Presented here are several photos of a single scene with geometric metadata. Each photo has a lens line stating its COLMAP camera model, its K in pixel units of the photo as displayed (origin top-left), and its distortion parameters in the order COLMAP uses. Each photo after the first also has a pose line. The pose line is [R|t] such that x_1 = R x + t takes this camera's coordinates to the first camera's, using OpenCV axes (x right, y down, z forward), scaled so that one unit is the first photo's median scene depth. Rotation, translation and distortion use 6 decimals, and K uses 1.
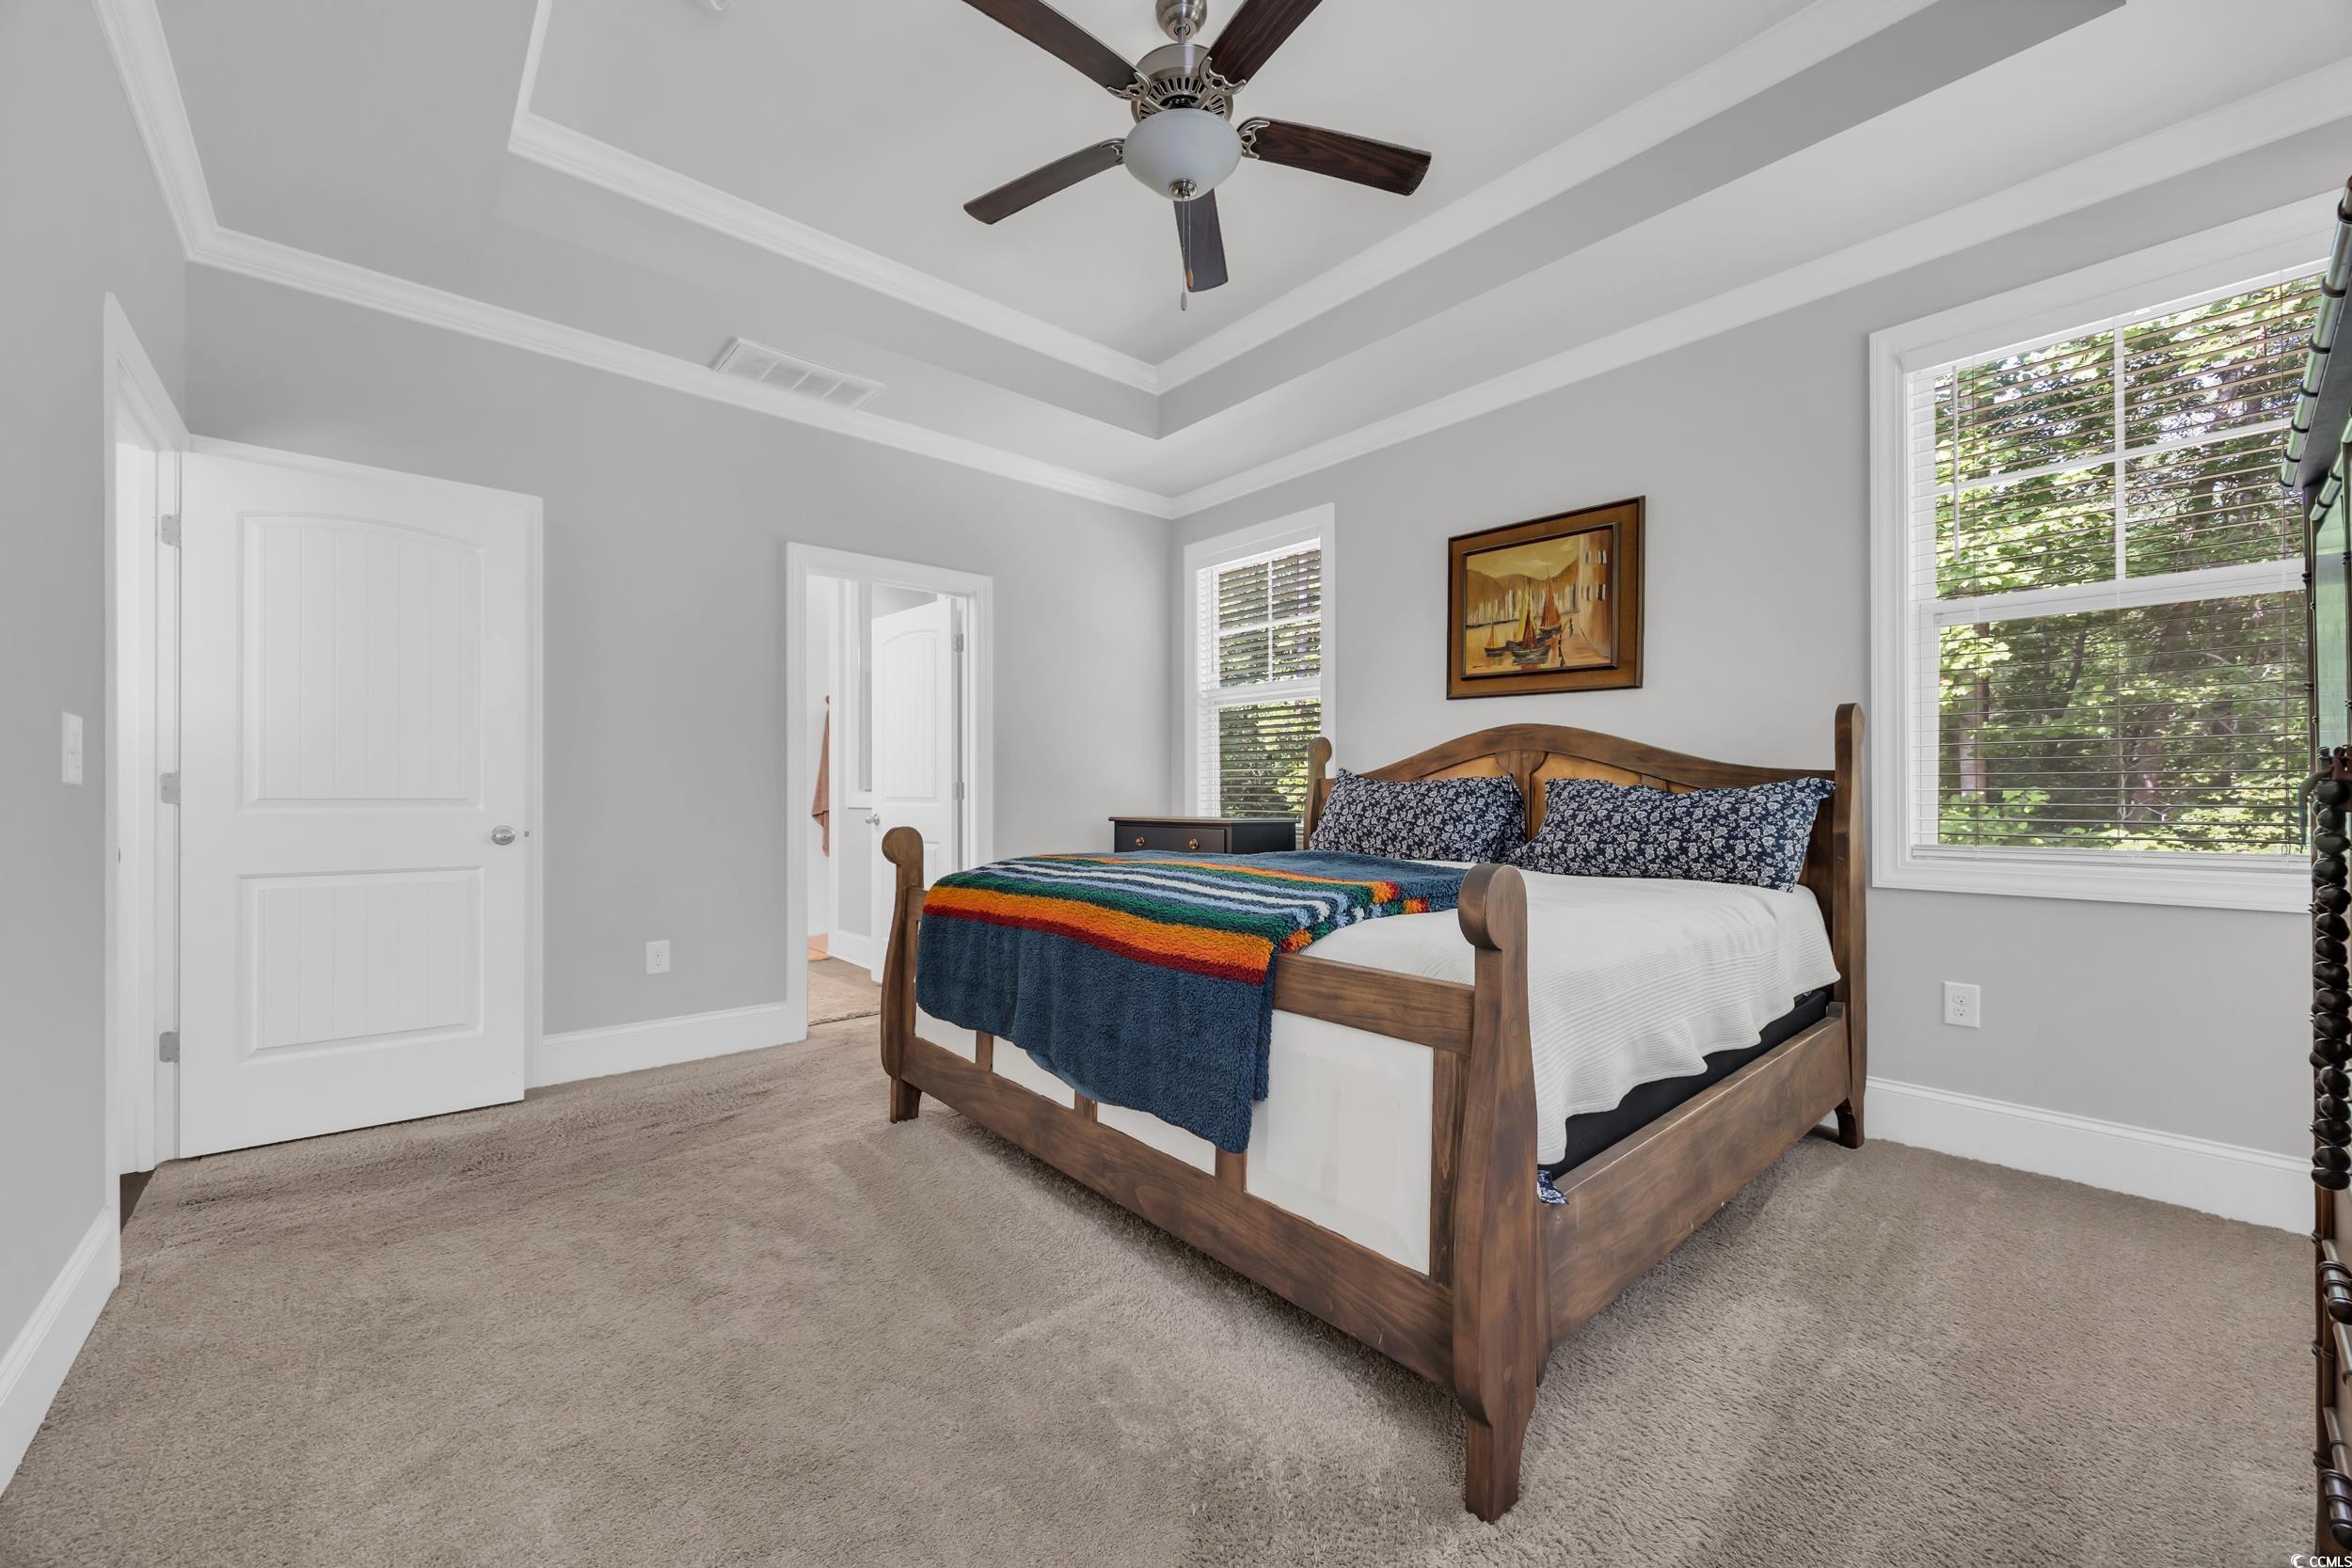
lens RADIAL K [[905.7, 0, 1161.8], [0, 905.7, 786.4], [0, 0, 1]] dist [0.000059, 0.000268]
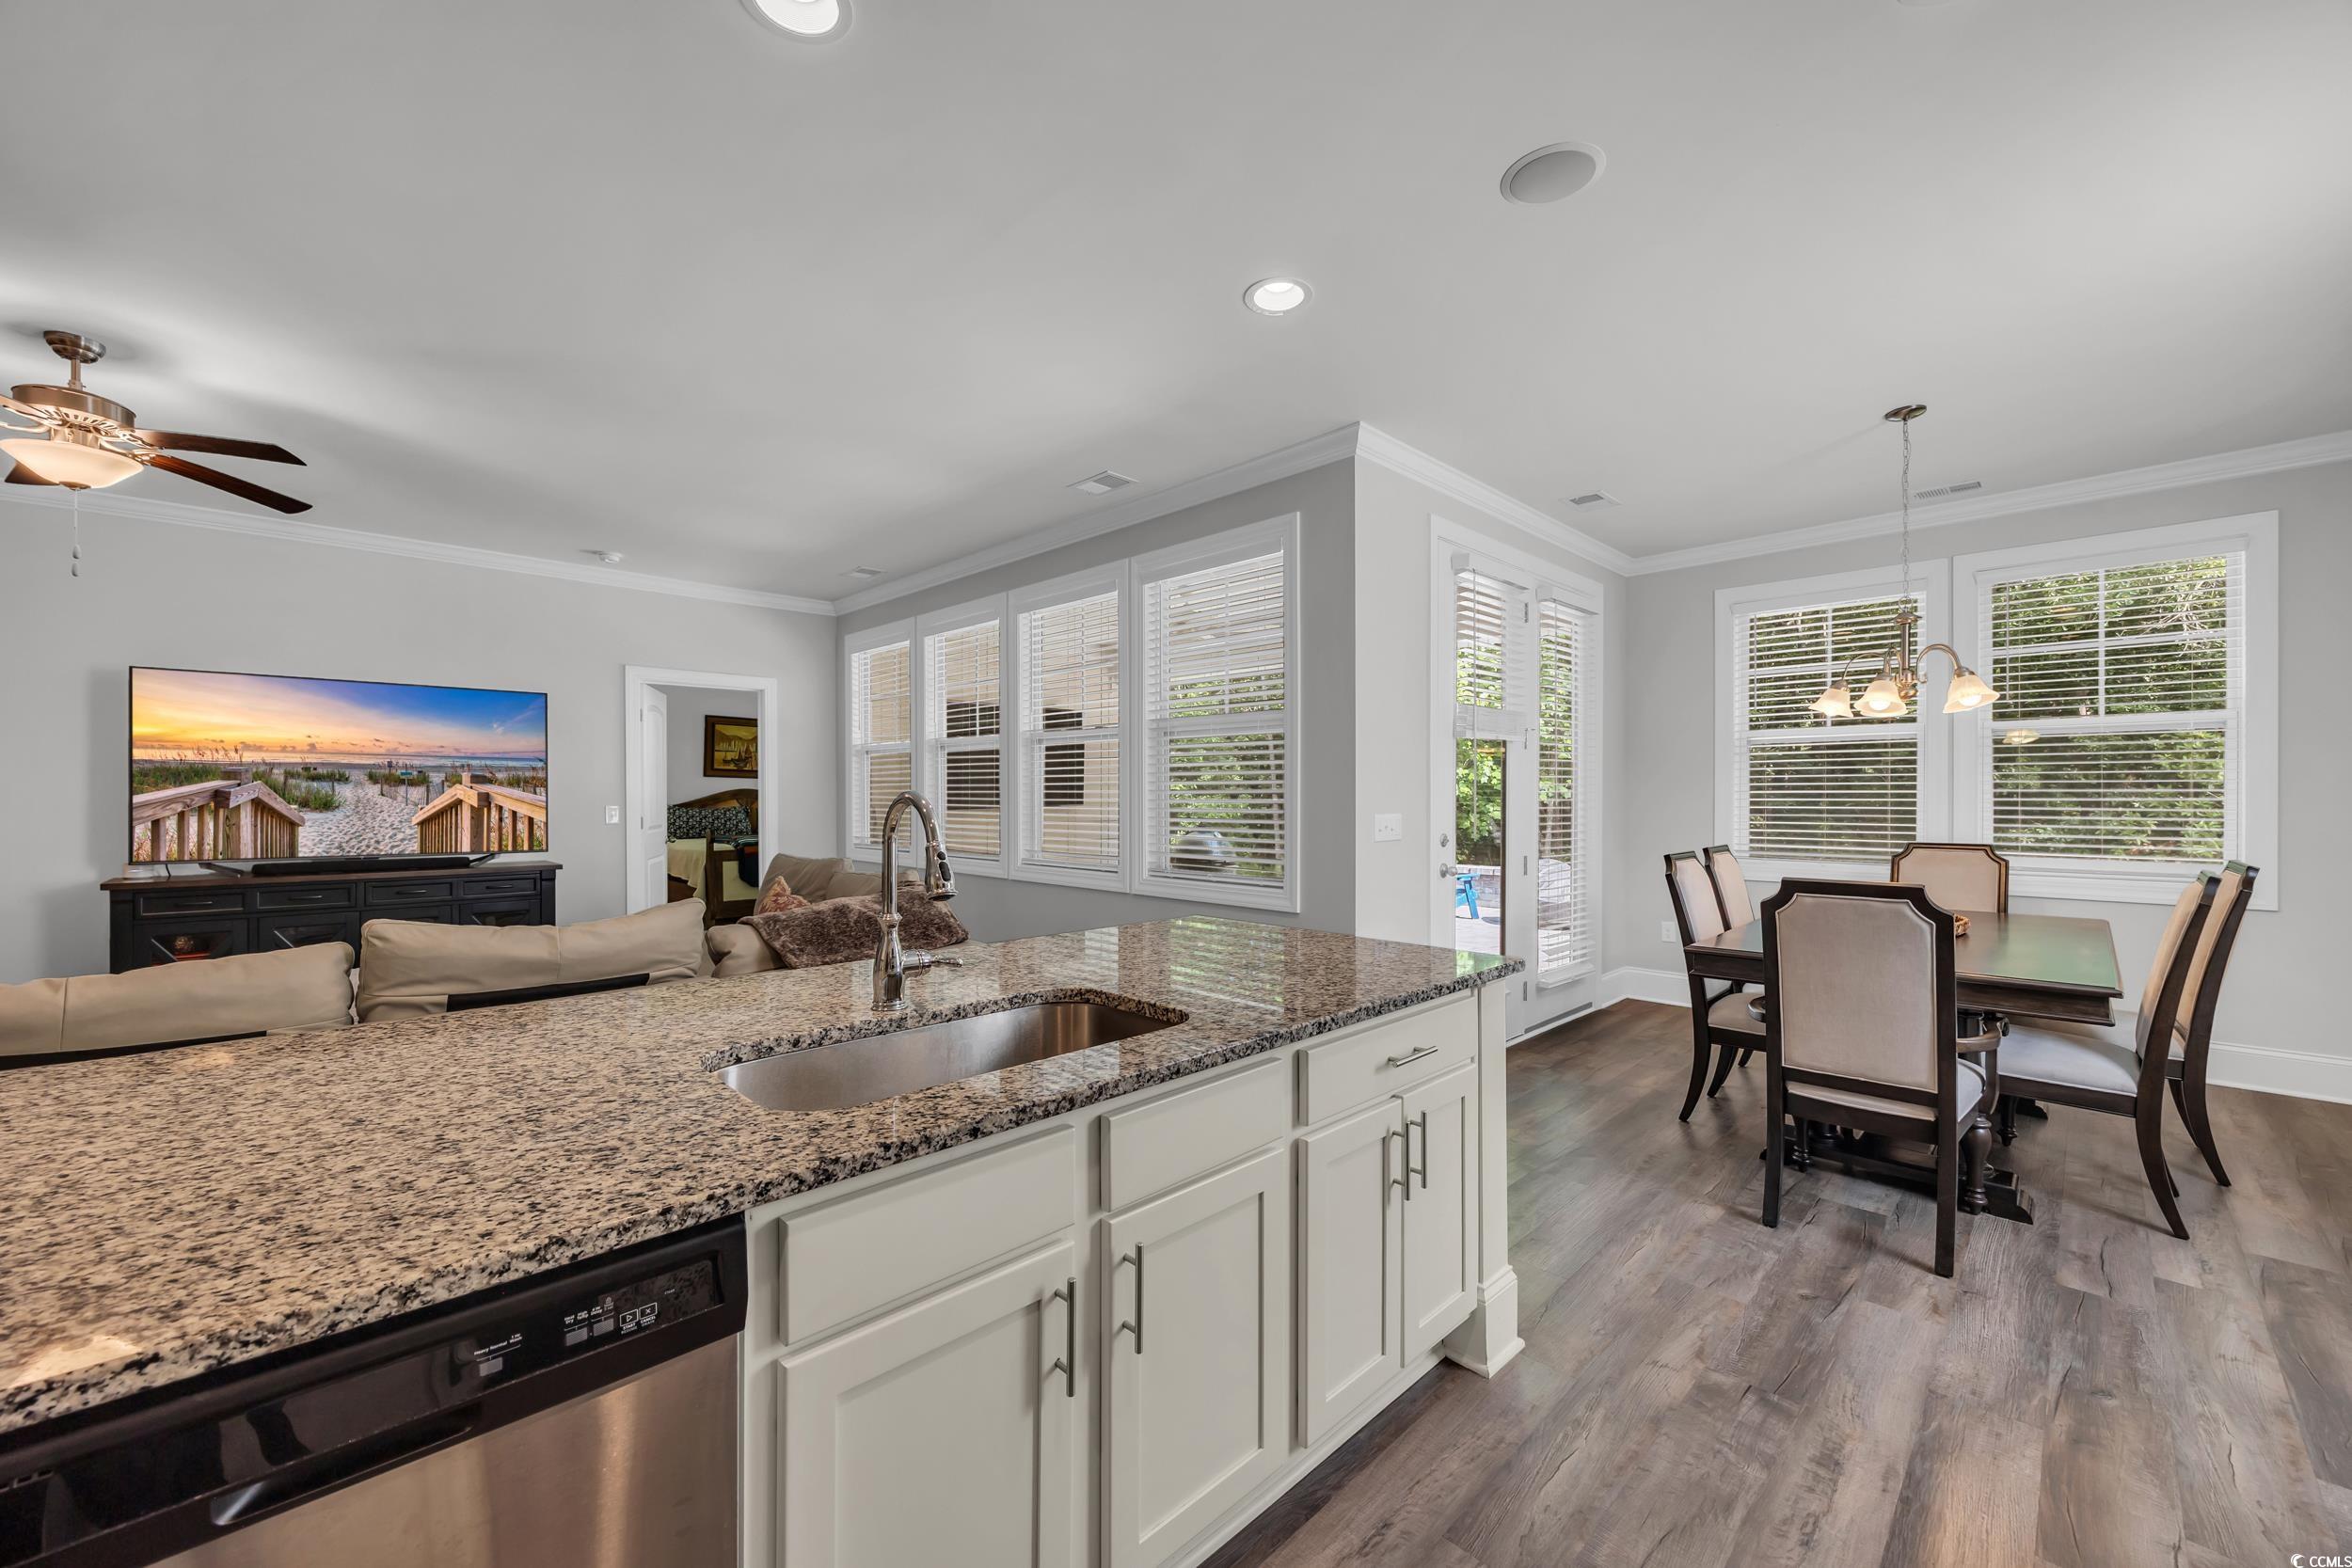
lens RADIAL K [[911.0, 0, 1160.7], [0, 911.0, 797.6], [0, 0, 1]] dist [-0.002104, -0.000276]
pose [[-0.045884, -0.003416, 0.998941, -2.613182], [-0.004383, 0.999985, 0.003218, -0.055374], [-0.998937, -0.004230, -0.045898, -0.207022]]
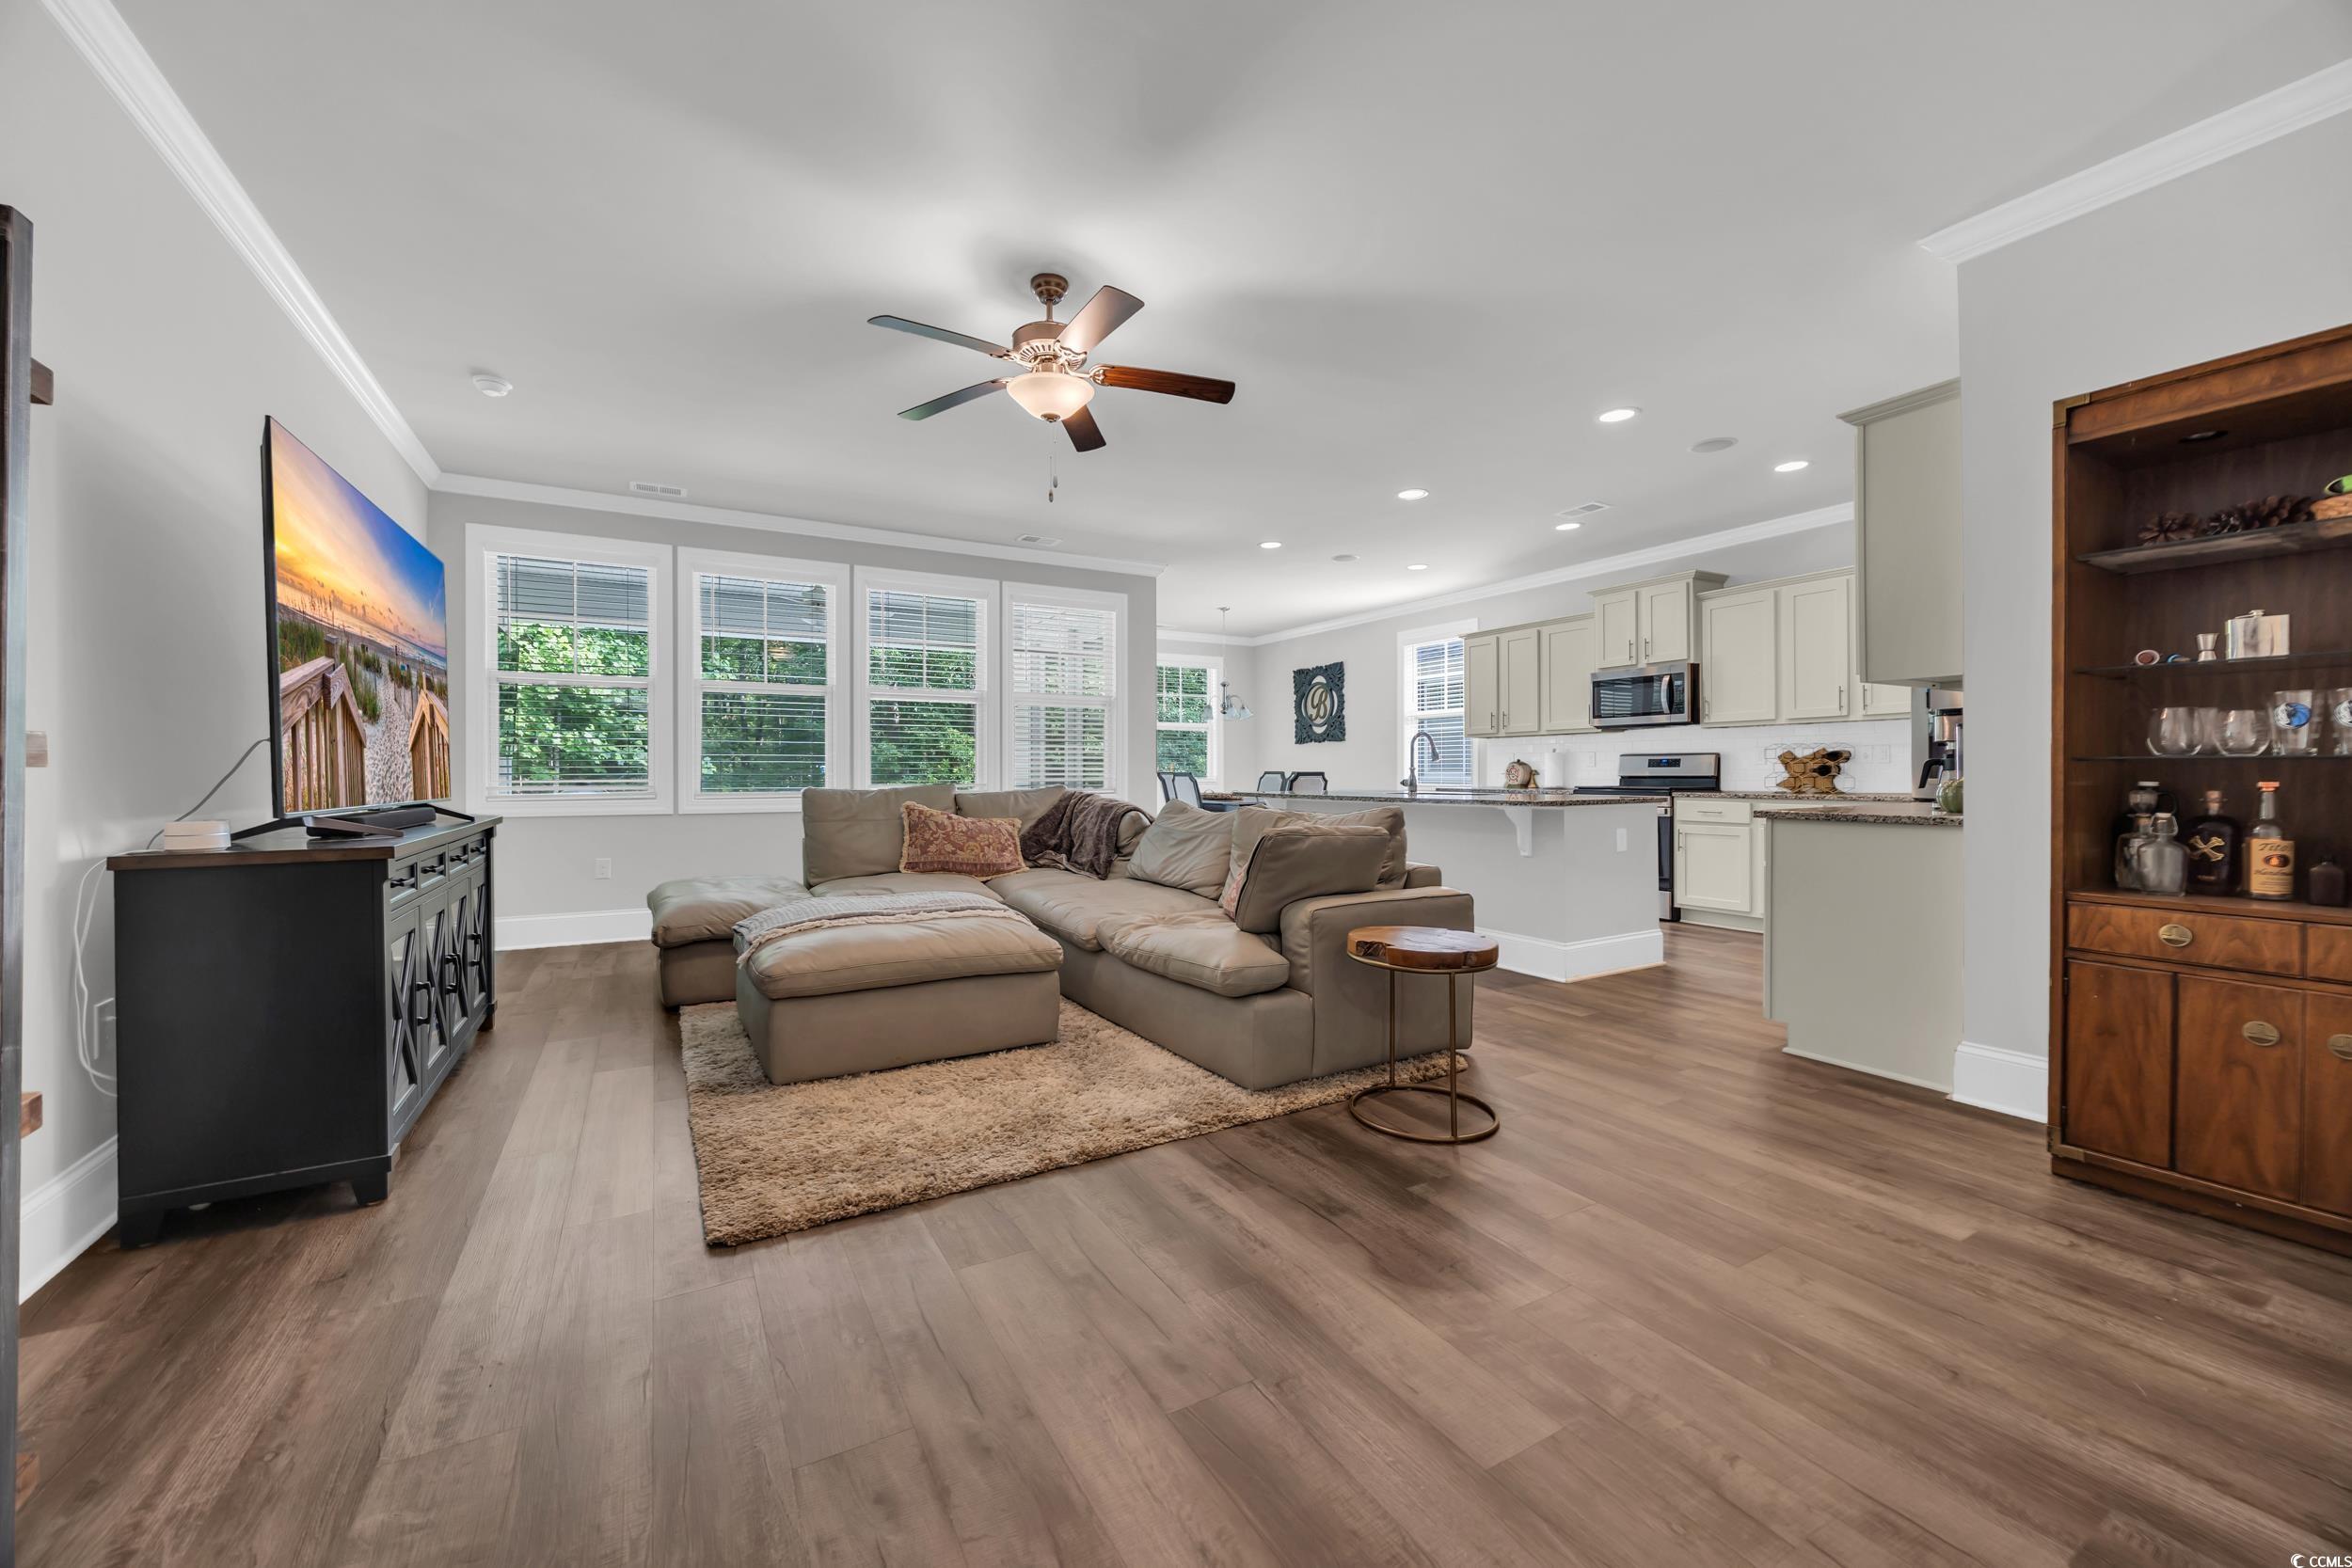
lens RADIAL K [[901.2, 0, 1156.9], [0, 901.2, 776.8], [0, 0, 1]] dist [-0.001259, -0.000054]
pose [[-0.976404, 0.002316, 0.215941, -2.038462], [0.002335, 0.999997, -0.000167, 0.023111], [-0.215941, 0.000342, -0.976406, 1.591617]]
